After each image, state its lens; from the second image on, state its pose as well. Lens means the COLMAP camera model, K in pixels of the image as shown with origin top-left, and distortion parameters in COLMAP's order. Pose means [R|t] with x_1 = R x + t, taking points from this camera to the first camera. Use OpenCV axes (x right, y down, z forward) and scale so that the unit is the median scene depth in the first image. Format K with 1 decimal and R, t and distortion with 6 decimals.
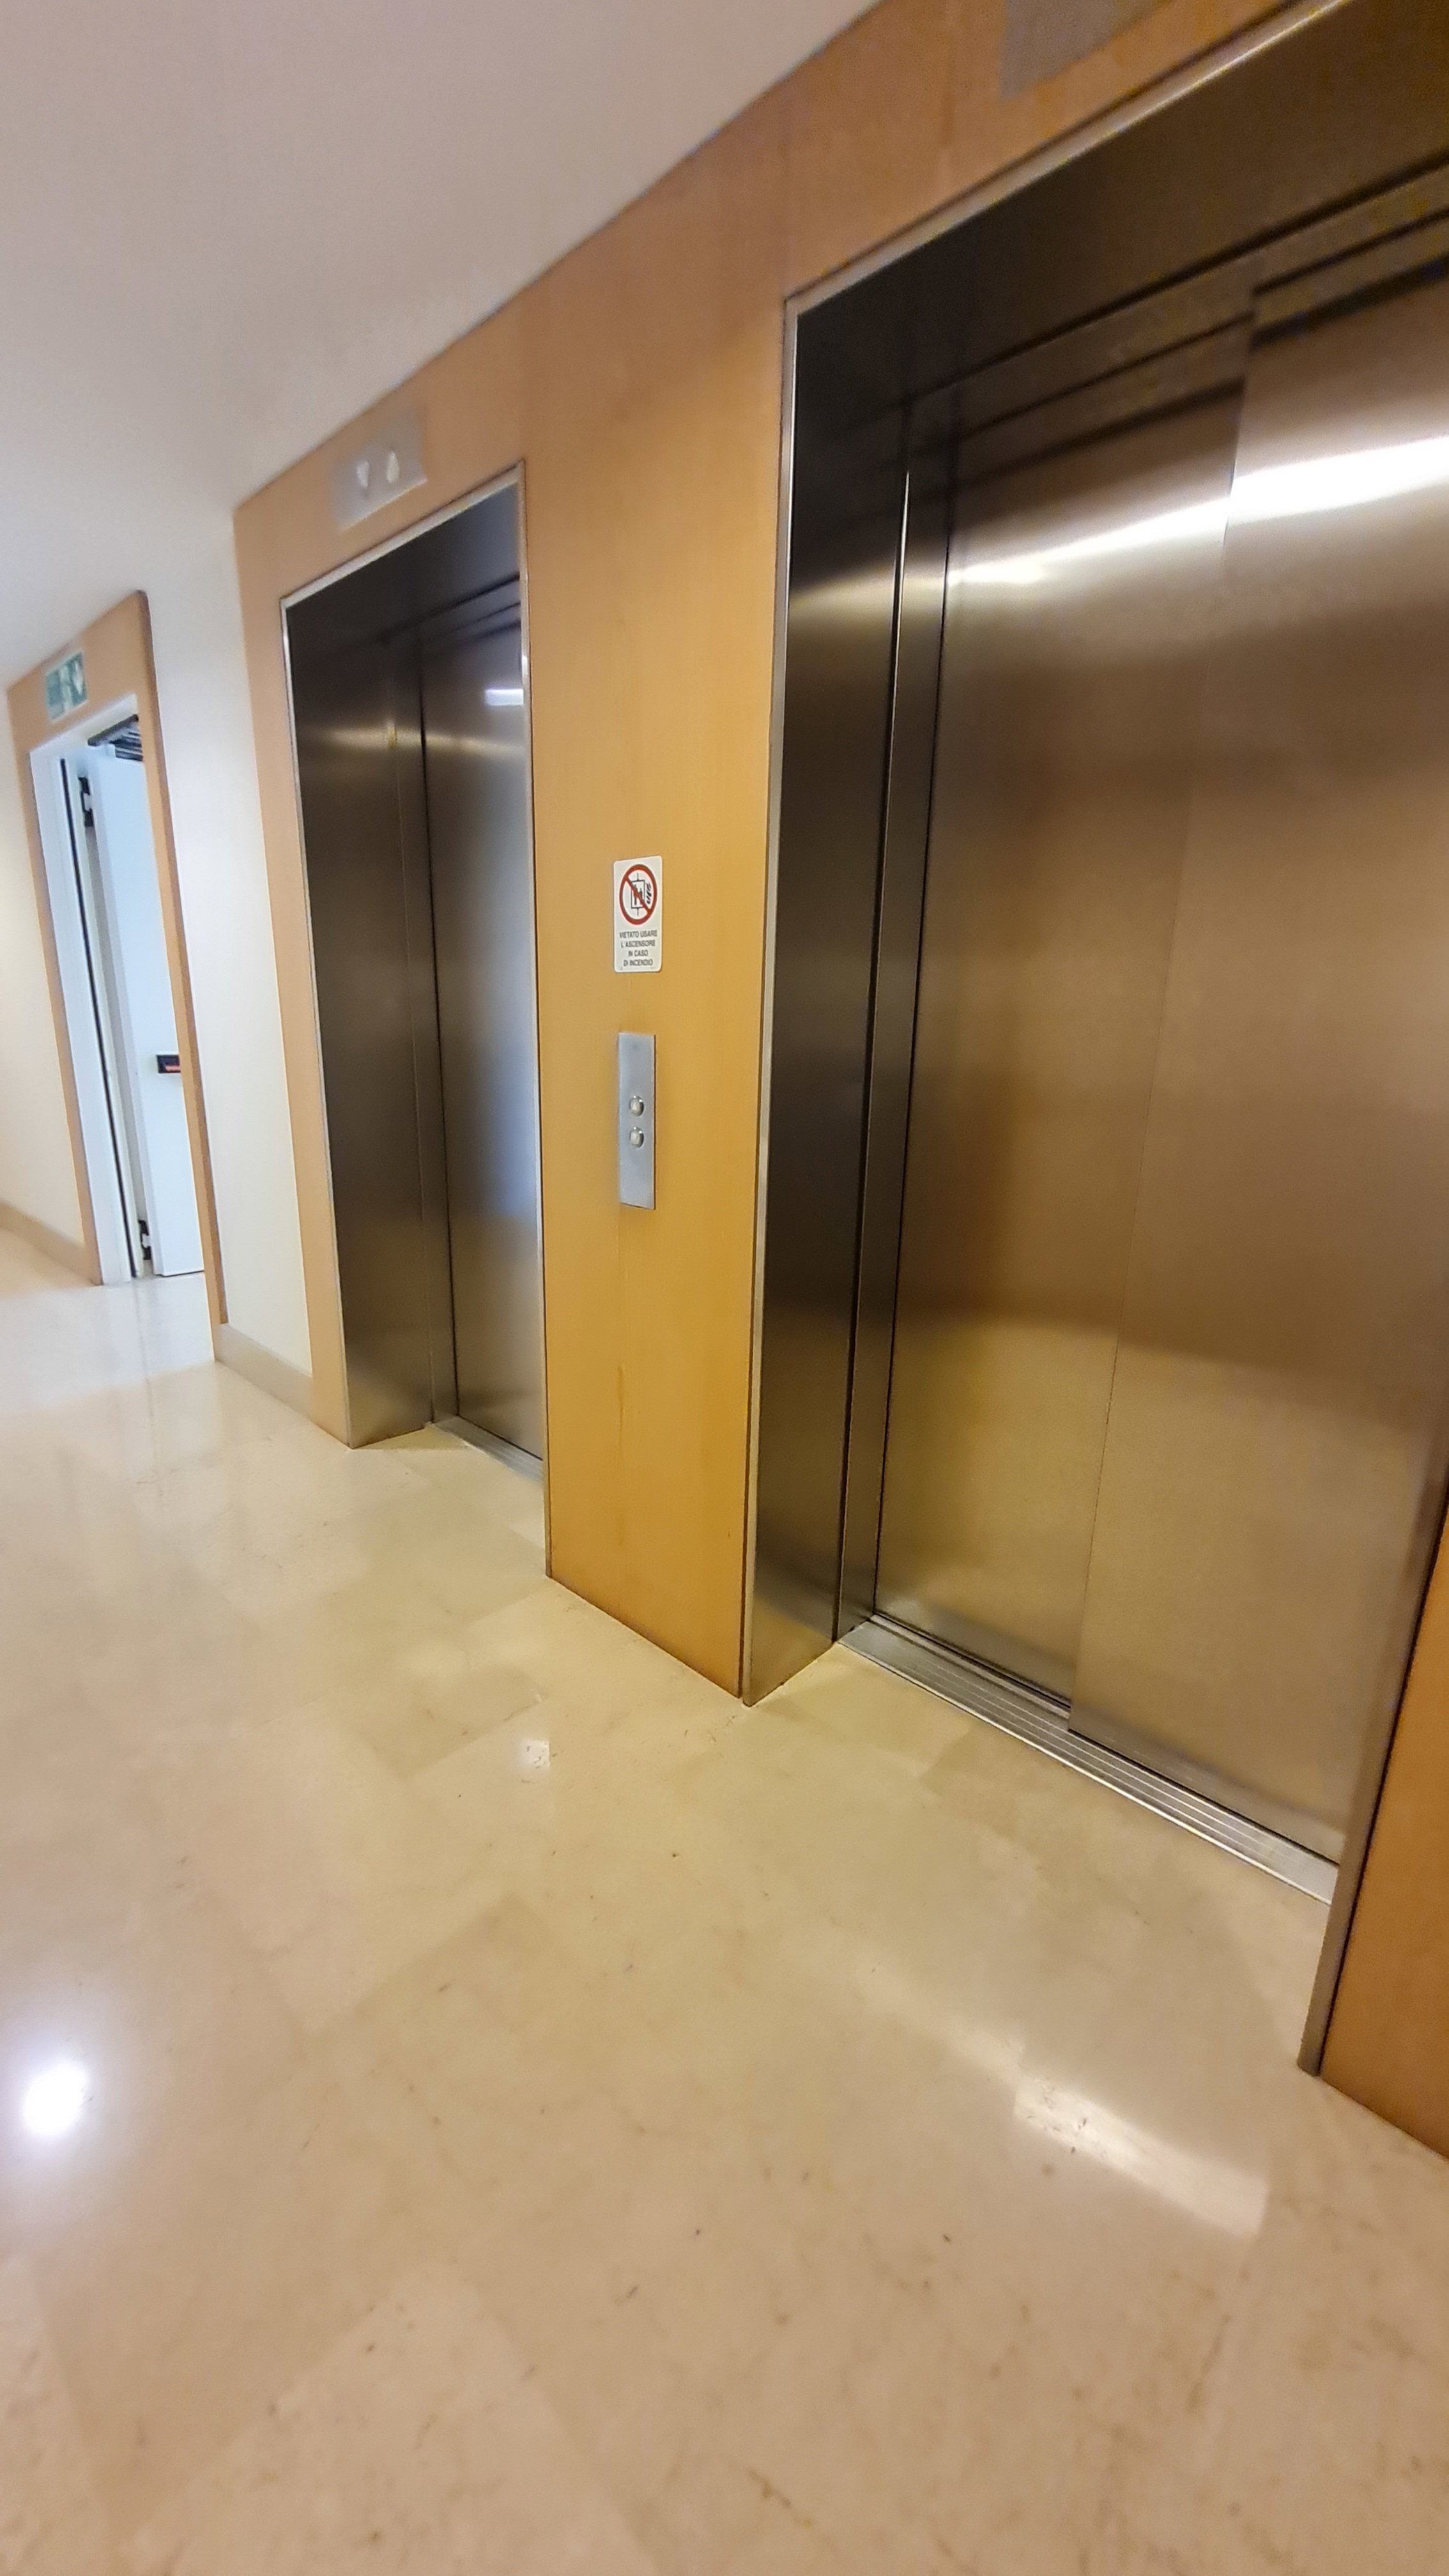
lens RADIAL K [[1005.2, 0, 726.0], [0, 1005.2, 1282.4], [0, 0, 1]] dist [0.011609, -0.003138]
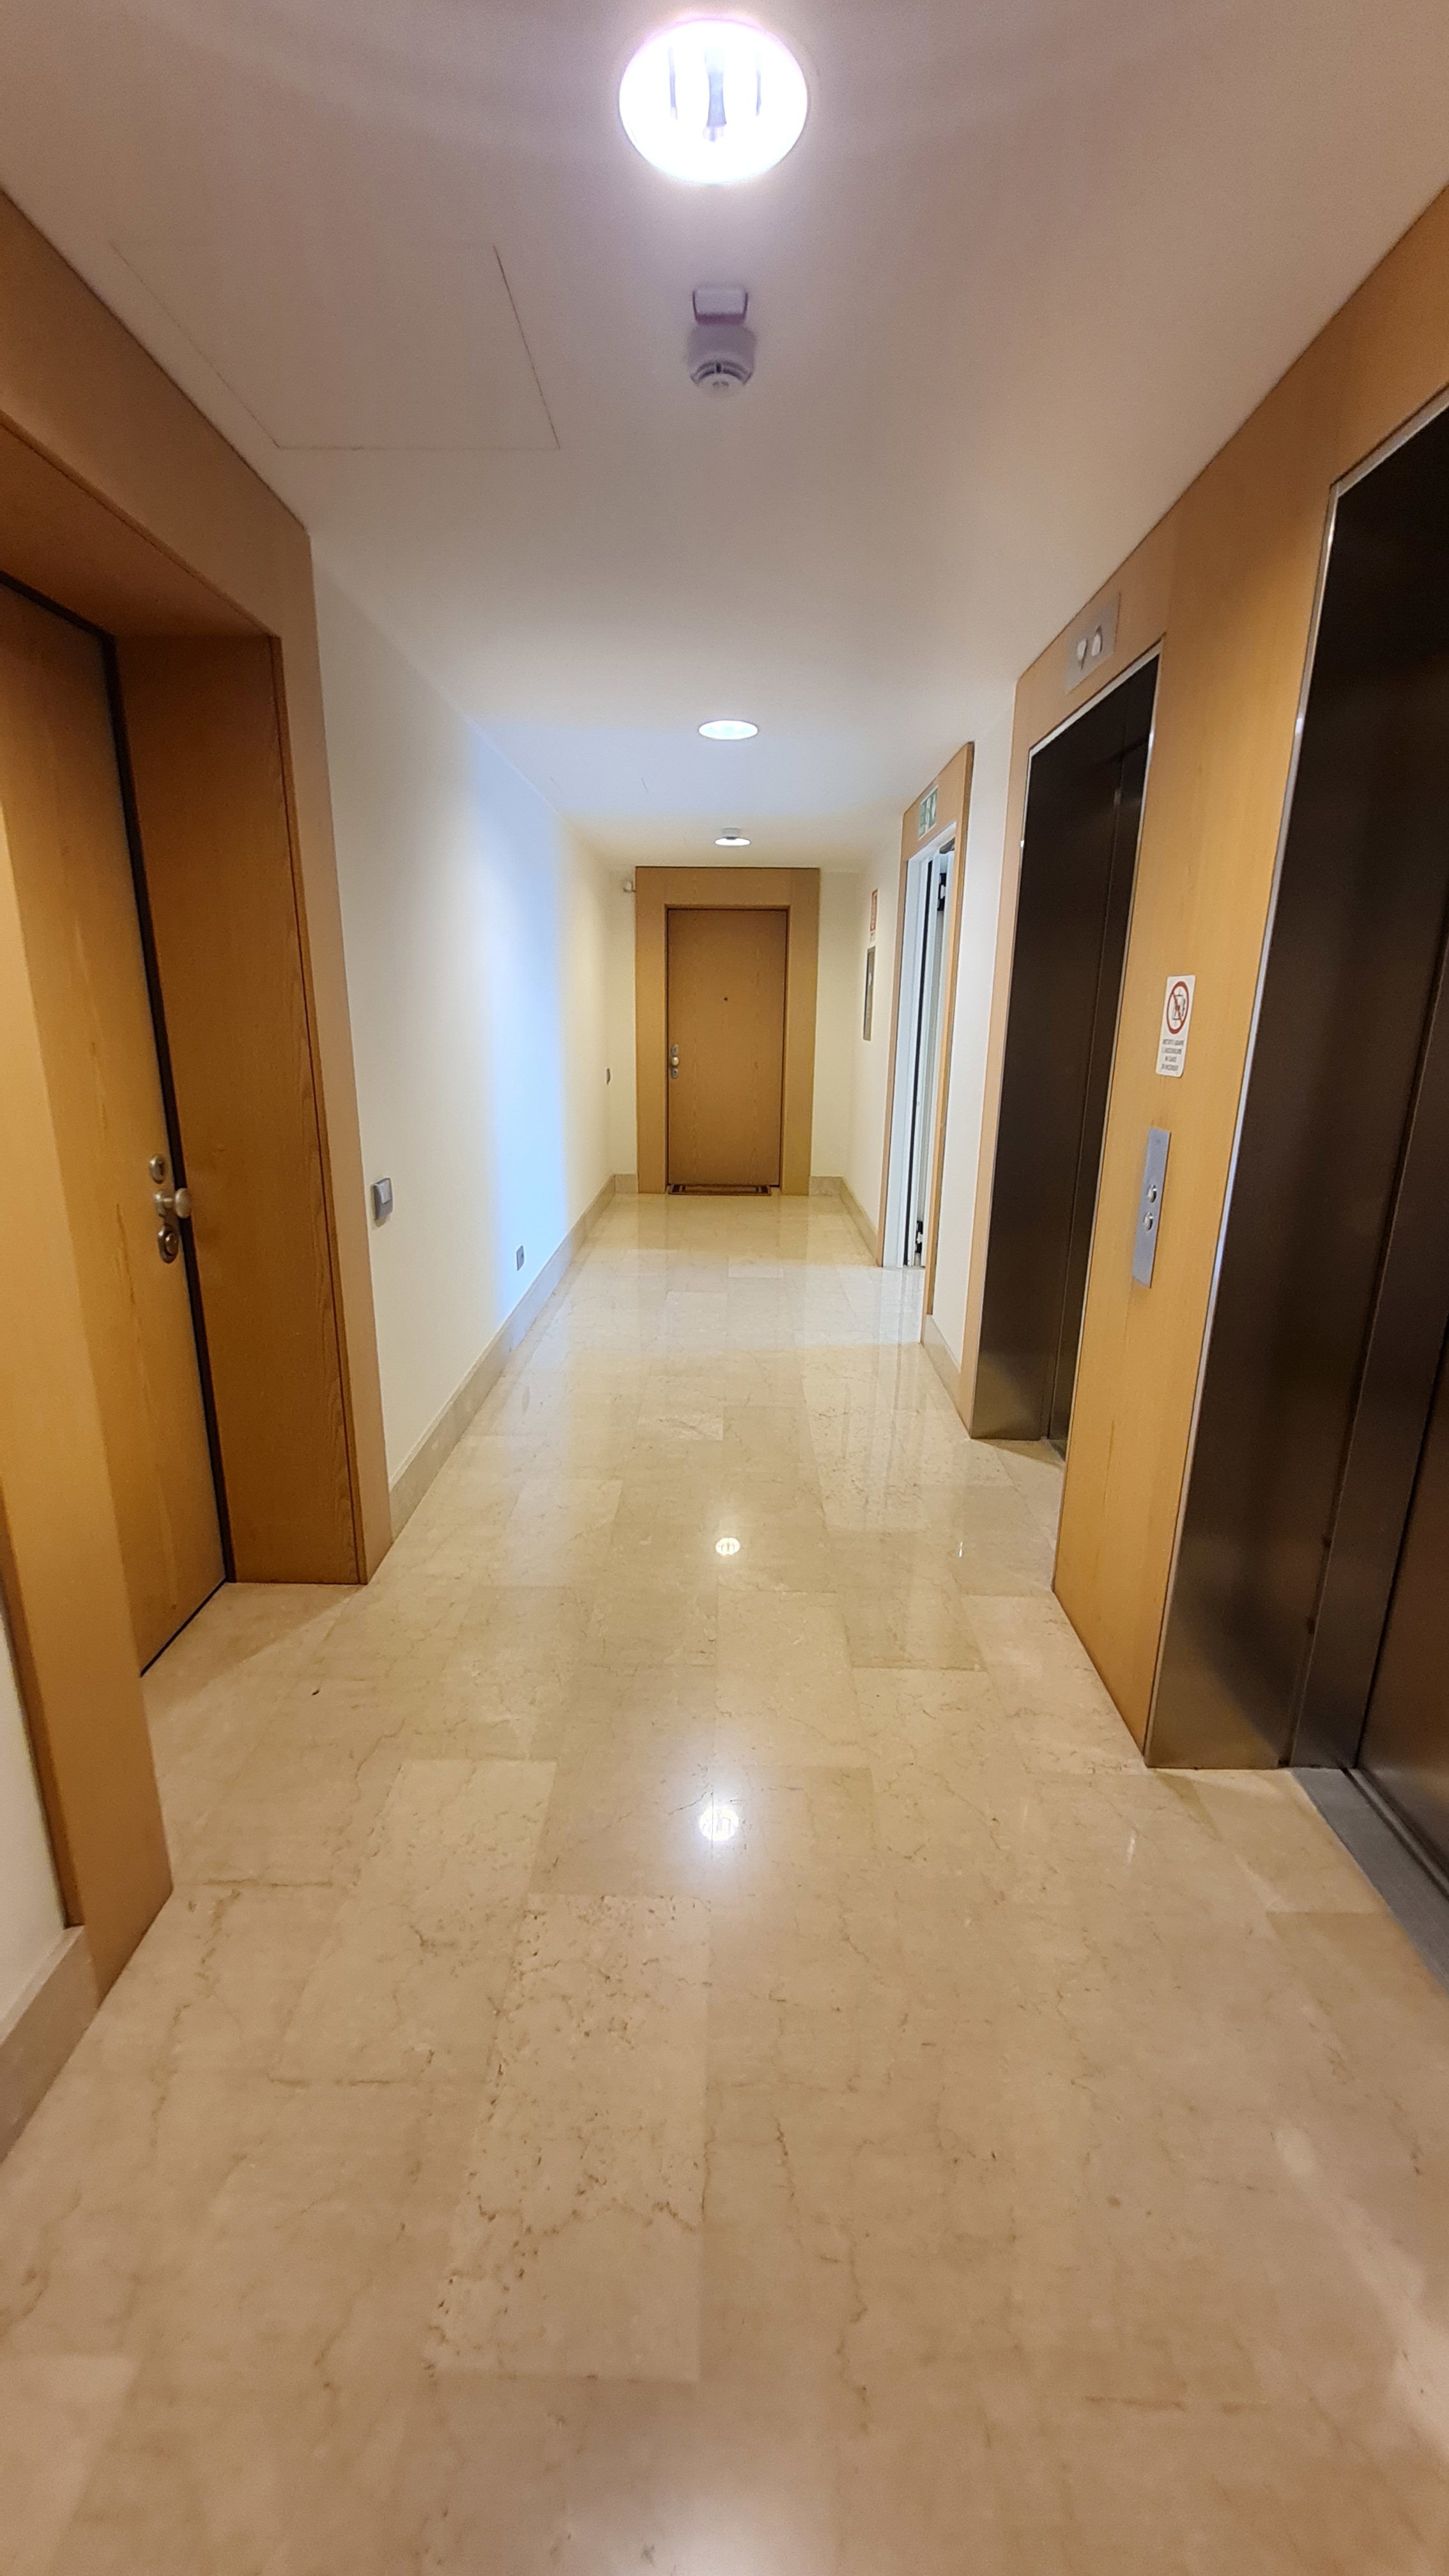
lens RADIAL K [[1005.2, 0, 714.8], [0, 1005.2, 1284.6], [0, 0, 1]] dist [0.011609, -0.003138]
pose [[0.680099, 0.181373, -0.710331, 0.362940], [-0.187993, 0.979662, 0.070151, -0.060098], [0.708607, 0.085828, 0.700364, -0.100780]]
